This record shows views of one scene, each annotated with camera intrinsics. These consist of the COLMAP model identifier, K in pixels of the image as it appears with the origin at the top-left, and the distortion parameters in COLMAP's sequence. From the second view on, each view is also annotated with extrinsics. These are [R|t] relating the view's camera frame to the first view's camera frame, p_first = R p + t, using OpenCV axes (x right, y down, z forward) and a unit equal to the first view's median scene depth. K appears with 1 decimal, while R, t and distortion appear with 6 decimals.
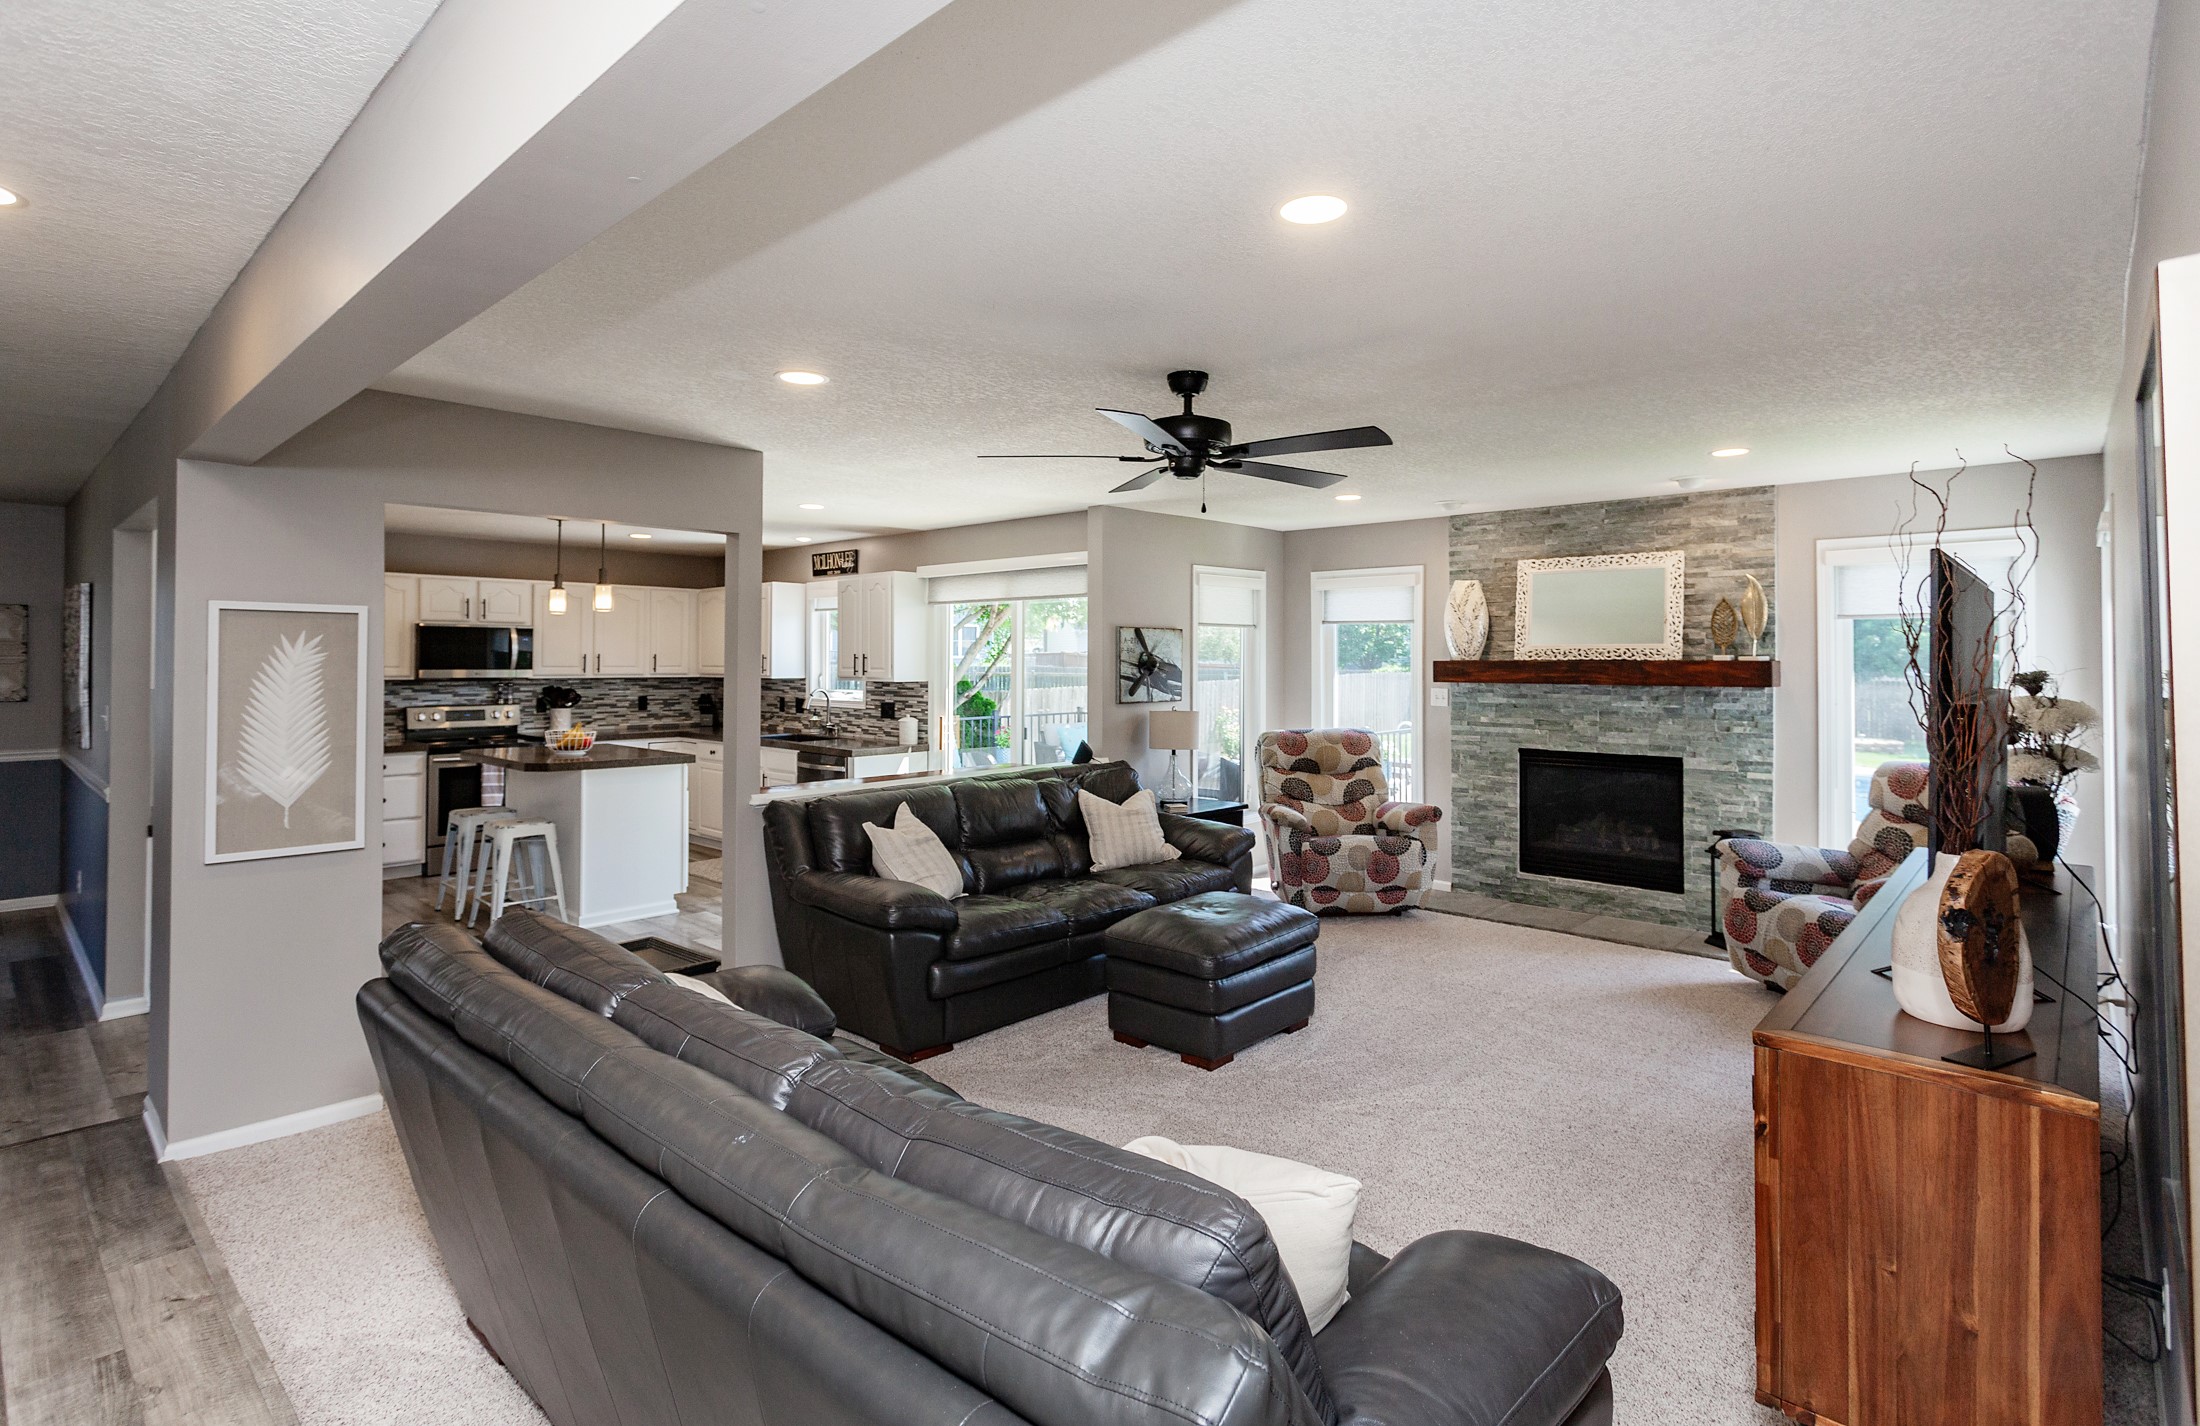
lens RADIAL K [[1038.6, 0, 1060.3], [0, 1038.6, 647.9], [0, 0, 1]] dist [0.001065, 0.000576]
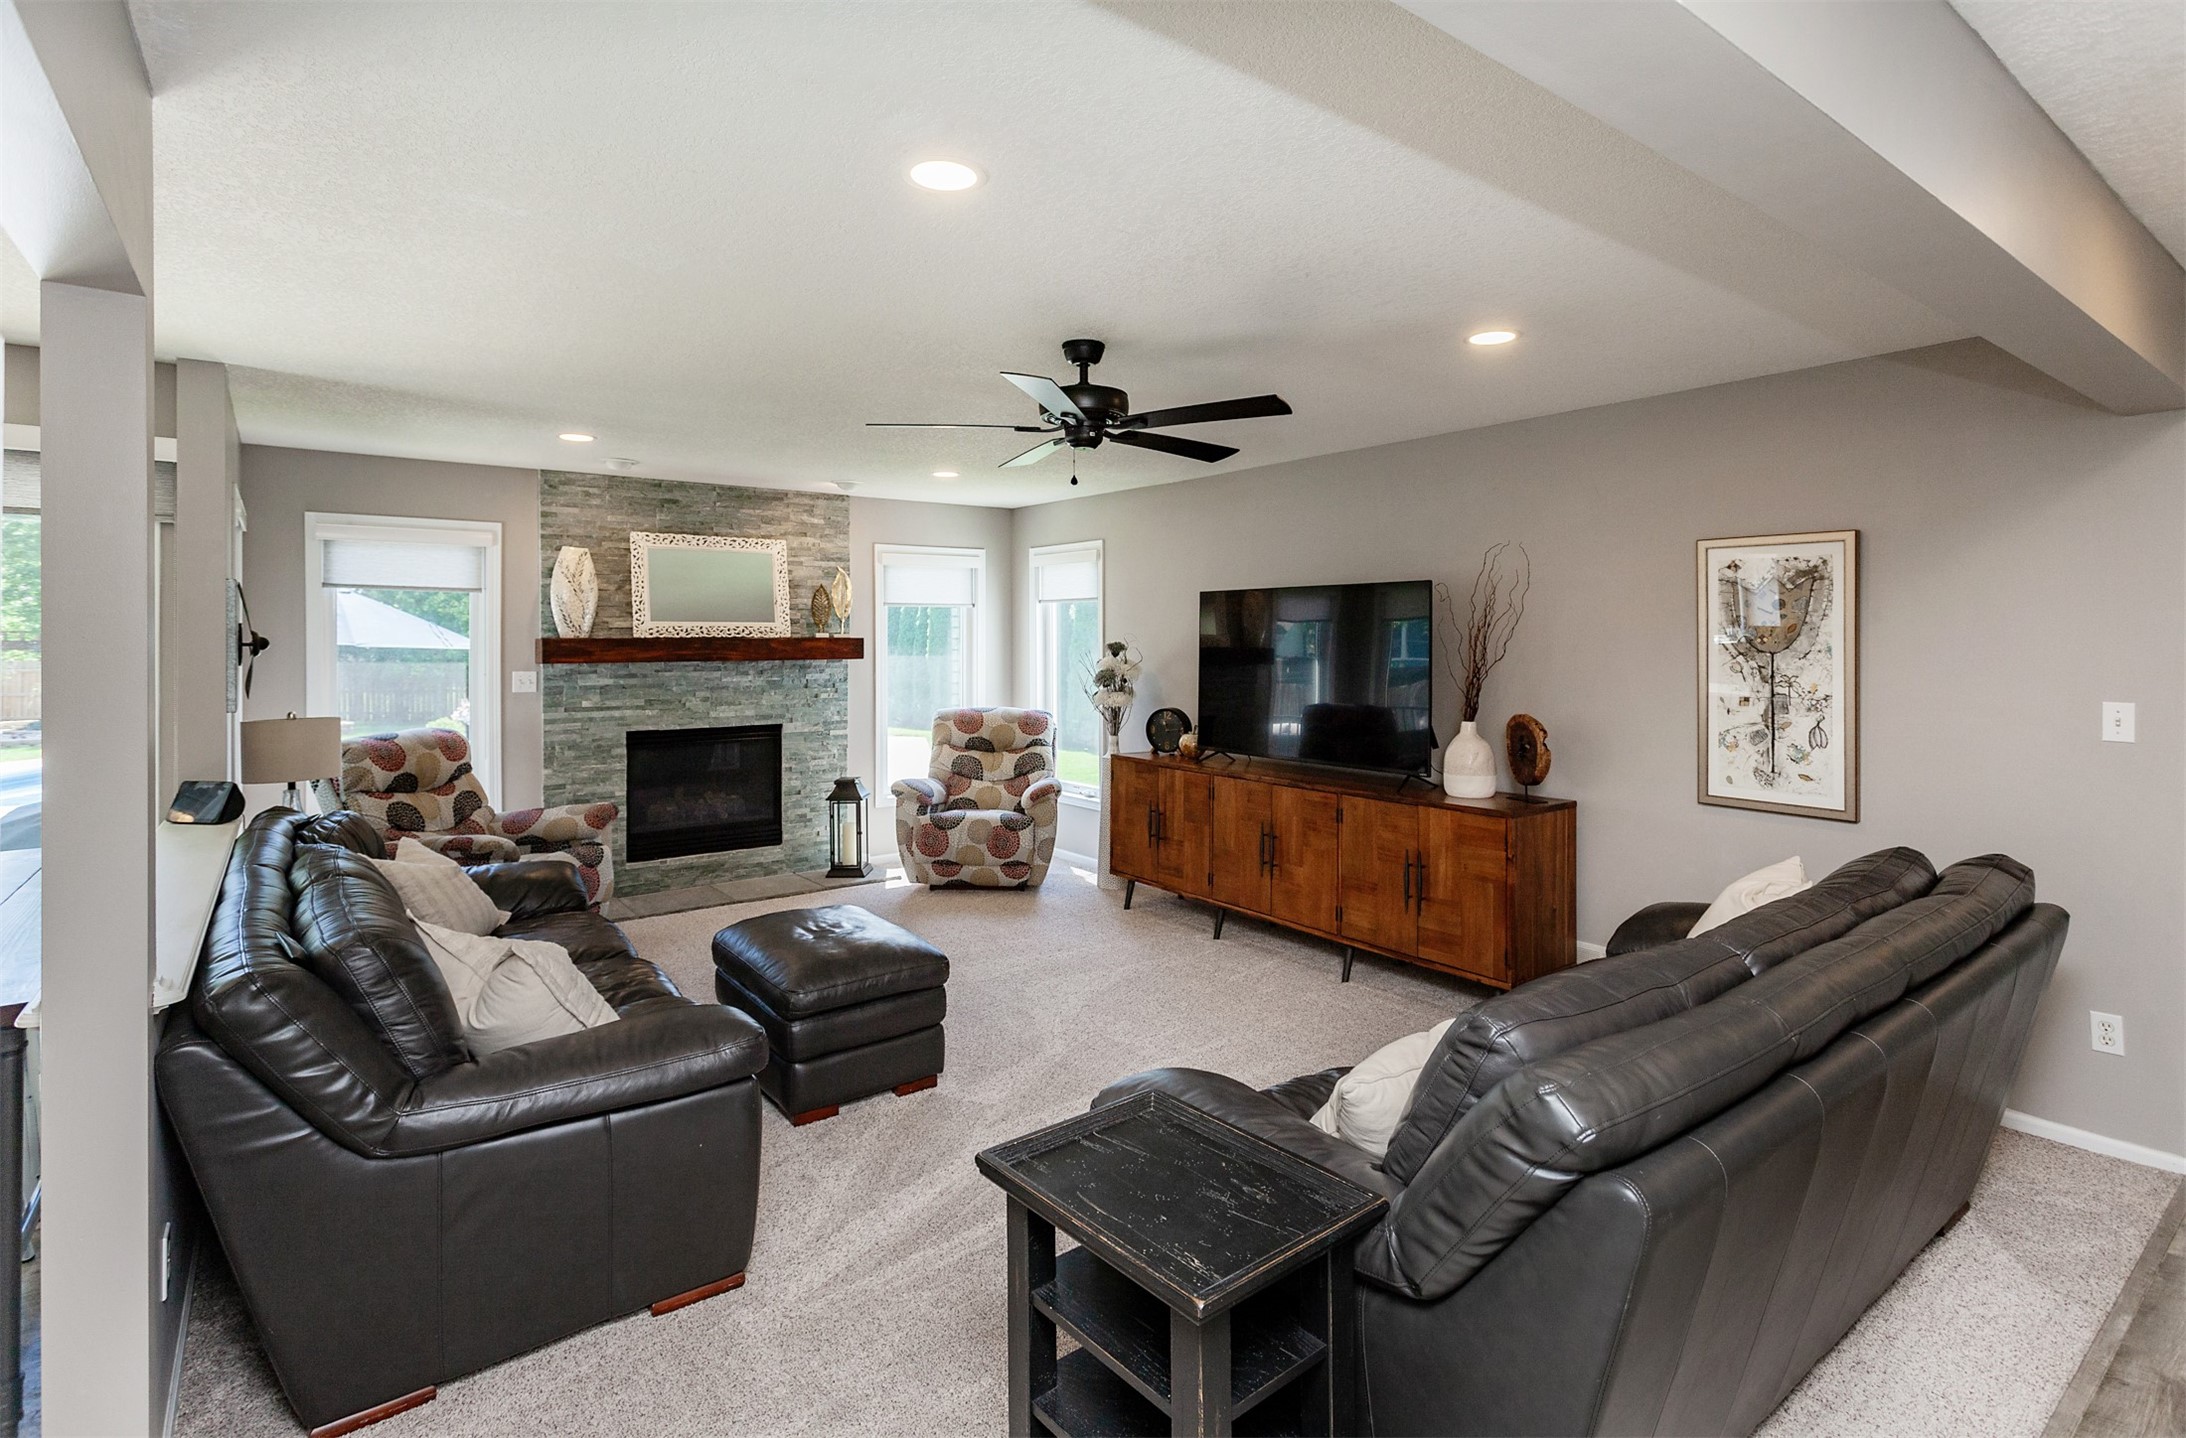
lens RADIAL K [[1051.3, 0, 1156.1], [0, 1051.3, 638.3], [0, 0, 1]] dist [-0.000602, 0.000340]
pose [[0.161128, -0.002156, 0.986931, -0.441347], [-0.010255, 0.999940, 0.003858, 0.003890], [-0.986880, -0.010743, 0.161096, 0.396449]]
